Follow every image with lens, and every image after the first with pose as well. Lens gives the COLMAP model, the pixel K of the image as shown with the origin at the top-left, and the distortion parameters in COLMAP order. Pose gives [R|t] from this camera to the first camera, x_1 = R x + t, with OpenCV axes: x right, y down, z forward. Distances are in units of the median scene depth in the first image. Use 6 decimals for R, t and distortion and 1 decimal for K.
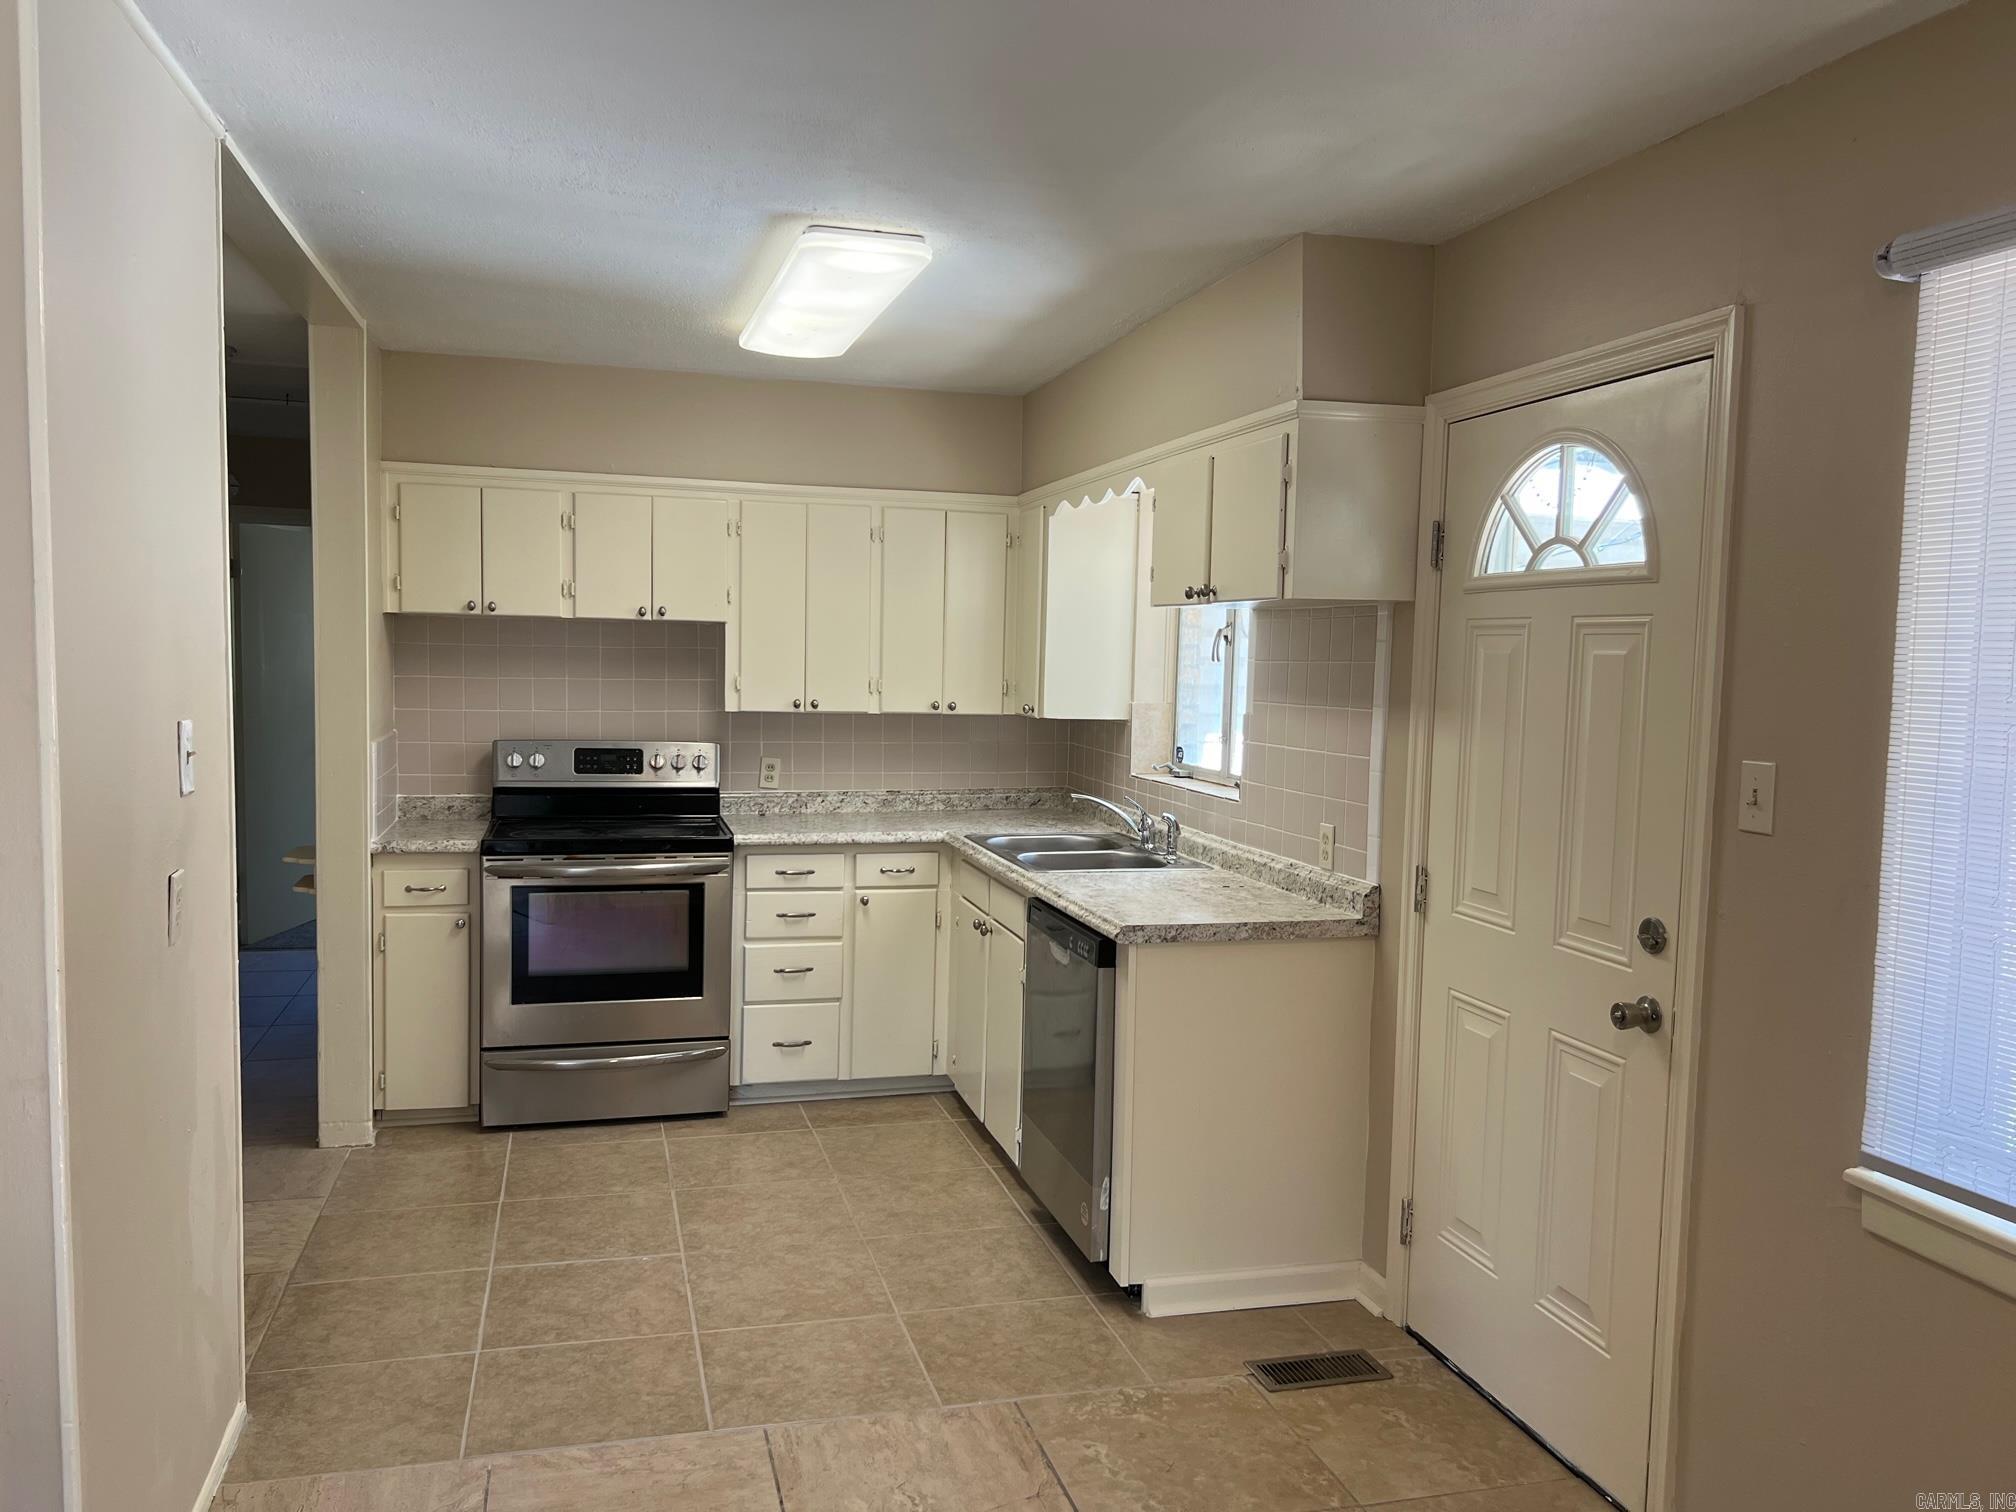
lens RADIAL K [[1517.0, 0, 995.2], [0, 1517.0, 772.2], [0, 0, 1]] dist [0.058143, -0.067575]
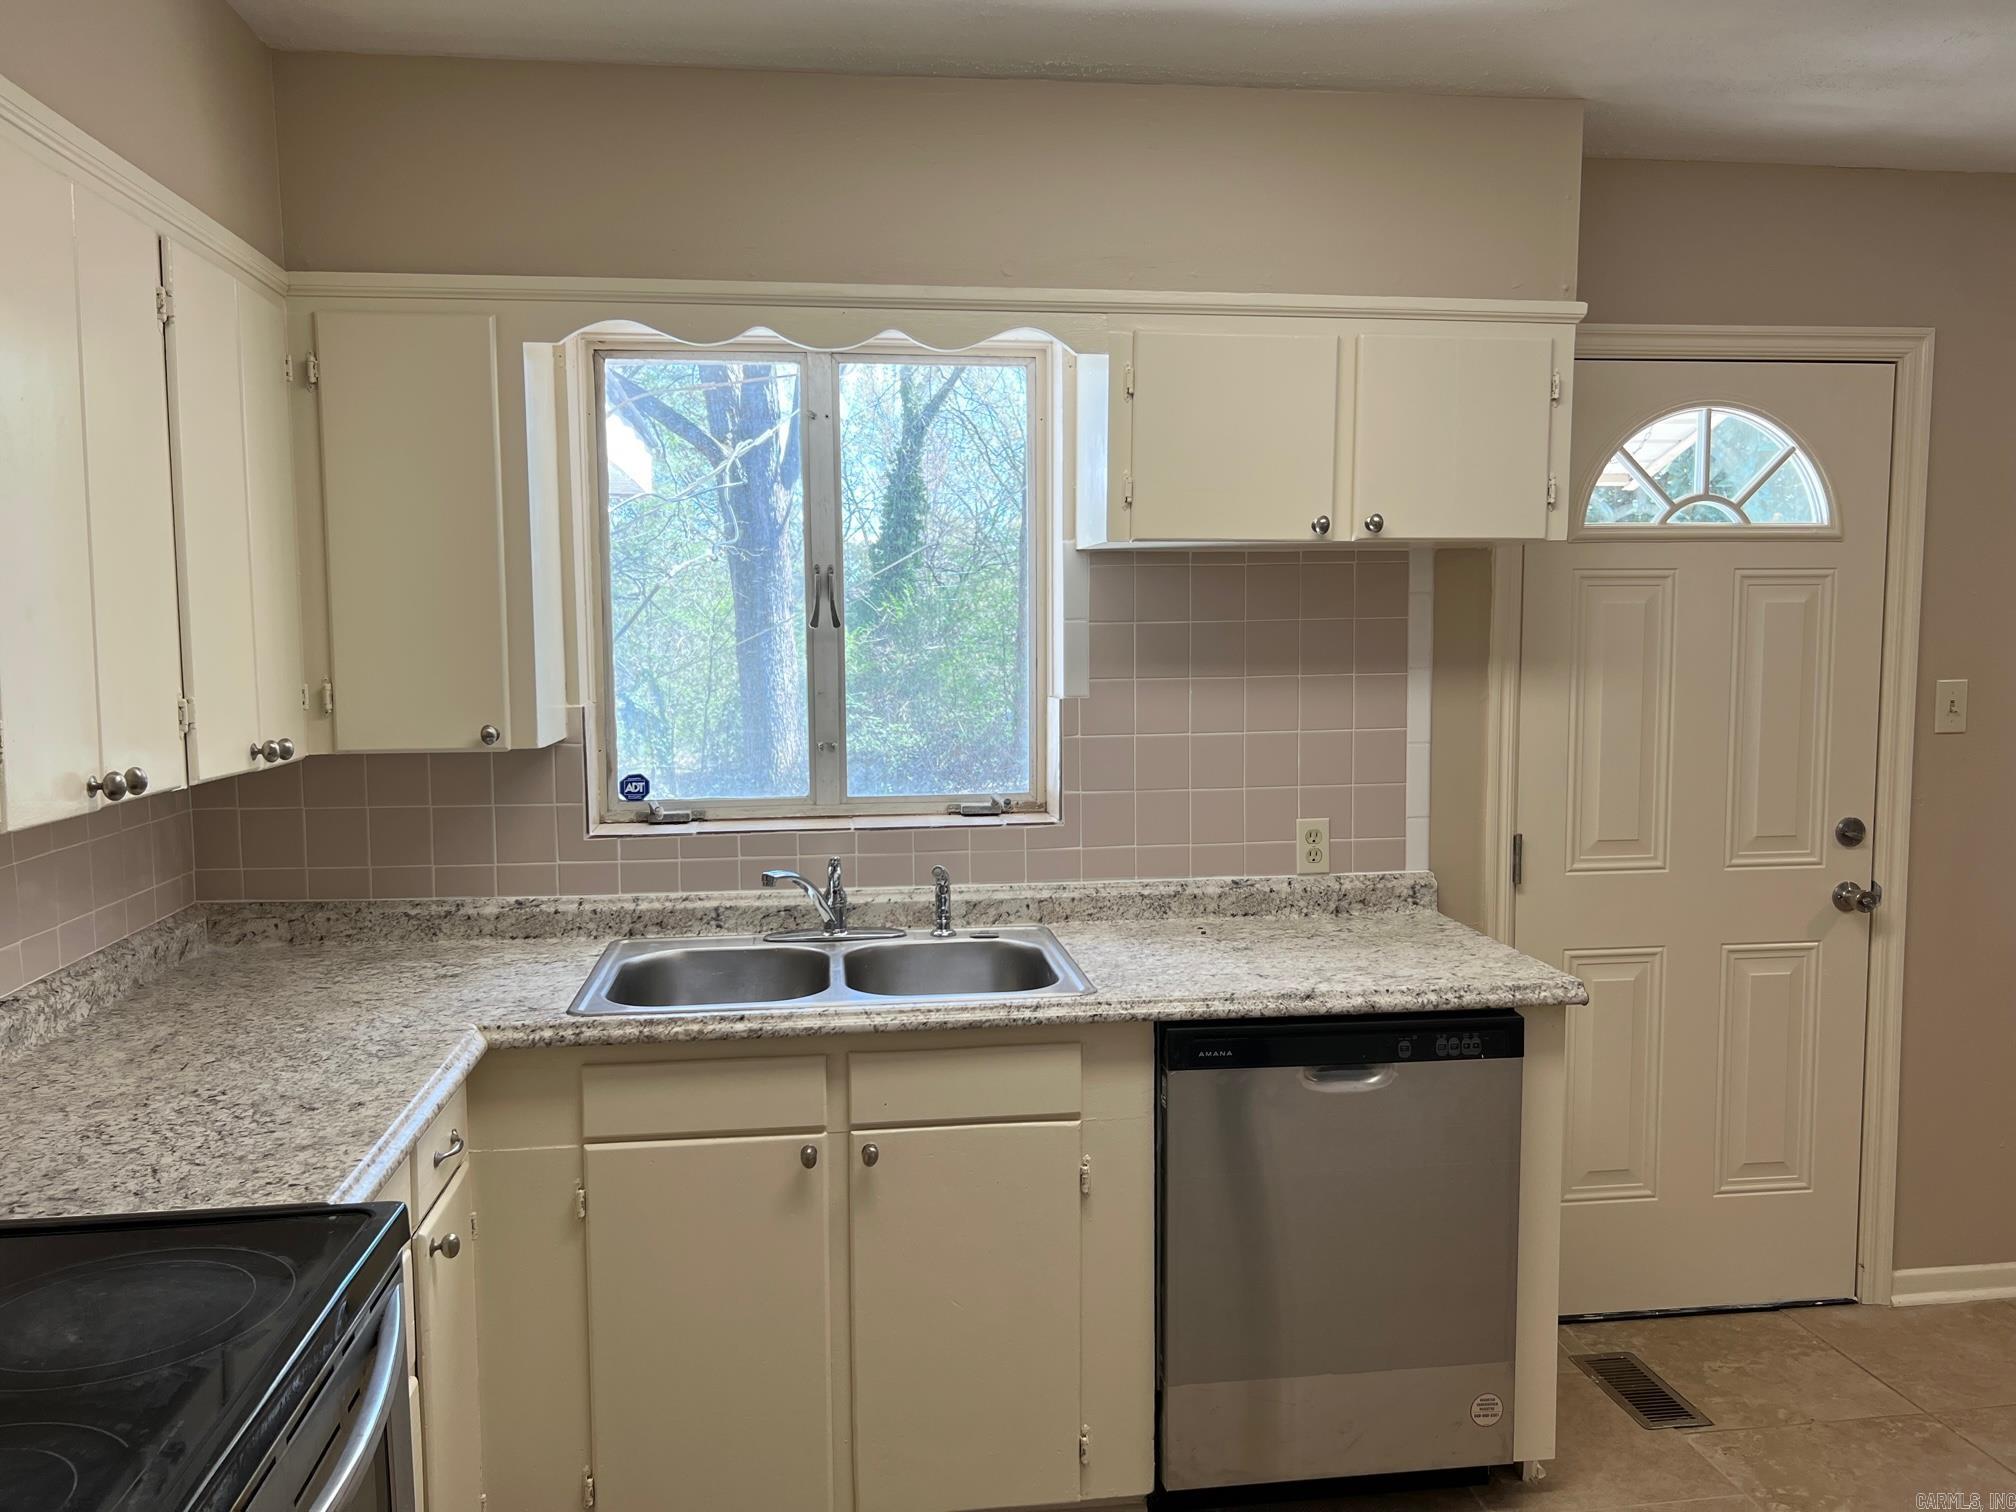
lens RADIAL K [[1525.2, 0, 1008.0], [0, 1525.2, 756.0], [0, 0, 1]] dist [0.062475, -0.072973]
pose [[0.121999, -0.107137, 0.986731, -0.487080], [0.088598, 0.991364, 0.096686, -0.074566], [-0.988568, 0.075626, 0.130438, 0.844206]]
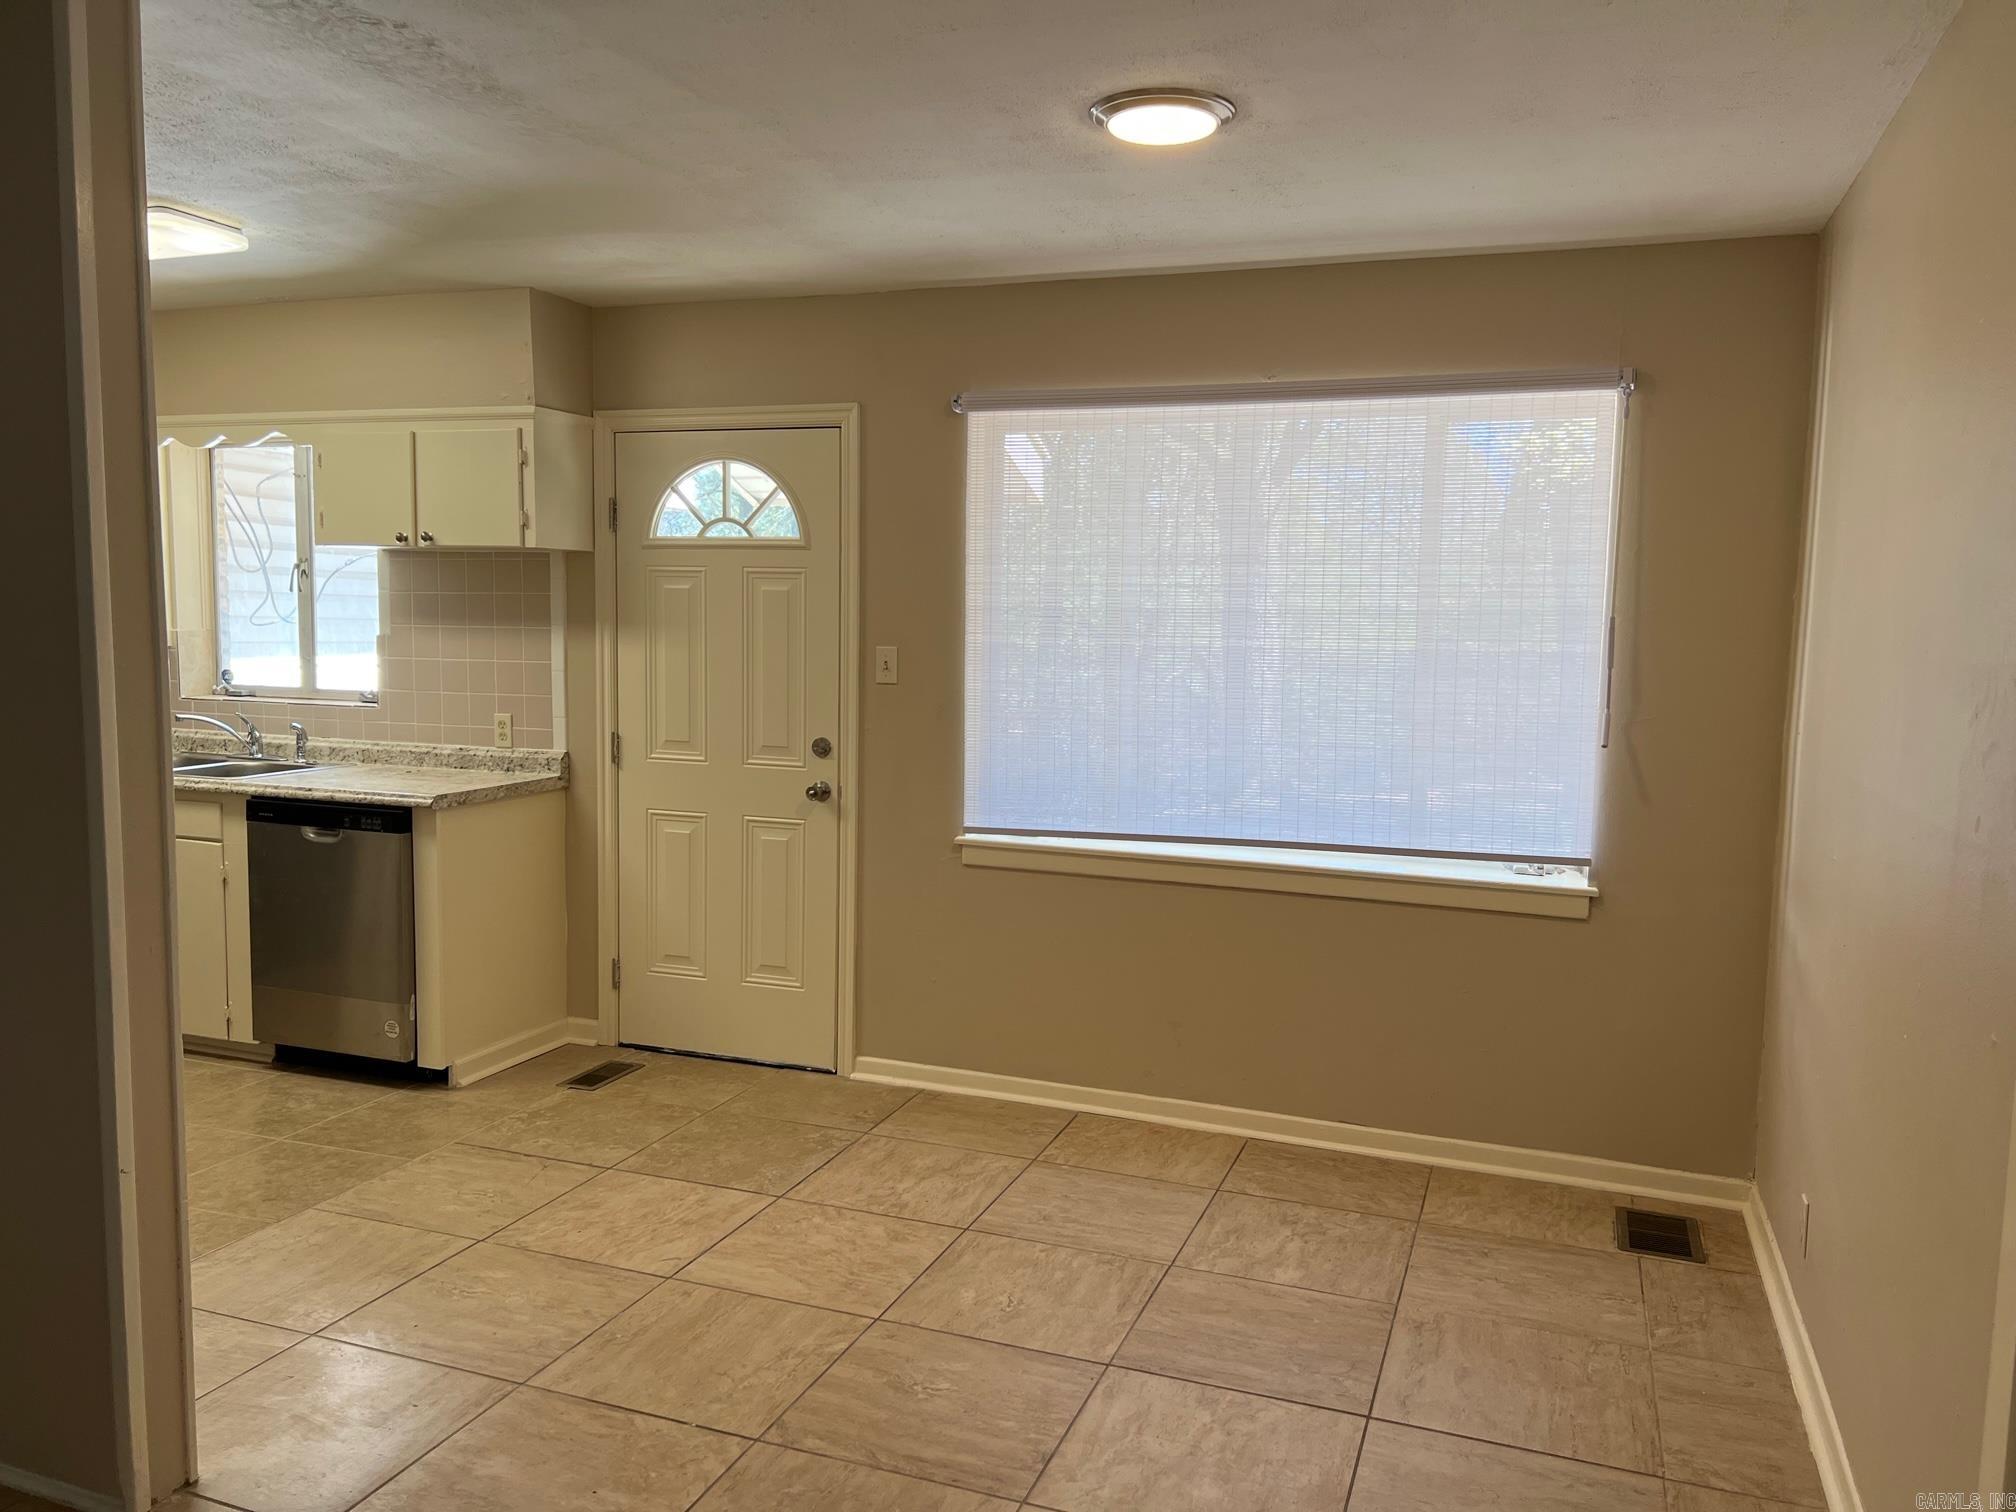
lens RADIAL K [[1517.0, 0, 995.2], [0, 1517.0, 772.2], [0, 0, 1]] dist [0.058143, -0.067575]
pose [[0.580219, -0.094980, 0.808904, -0.504660], [0.059358, 0.995467, 0.074309, 0.008748], [-0.812295, 0.004900, 0.583226, -0.116766]]
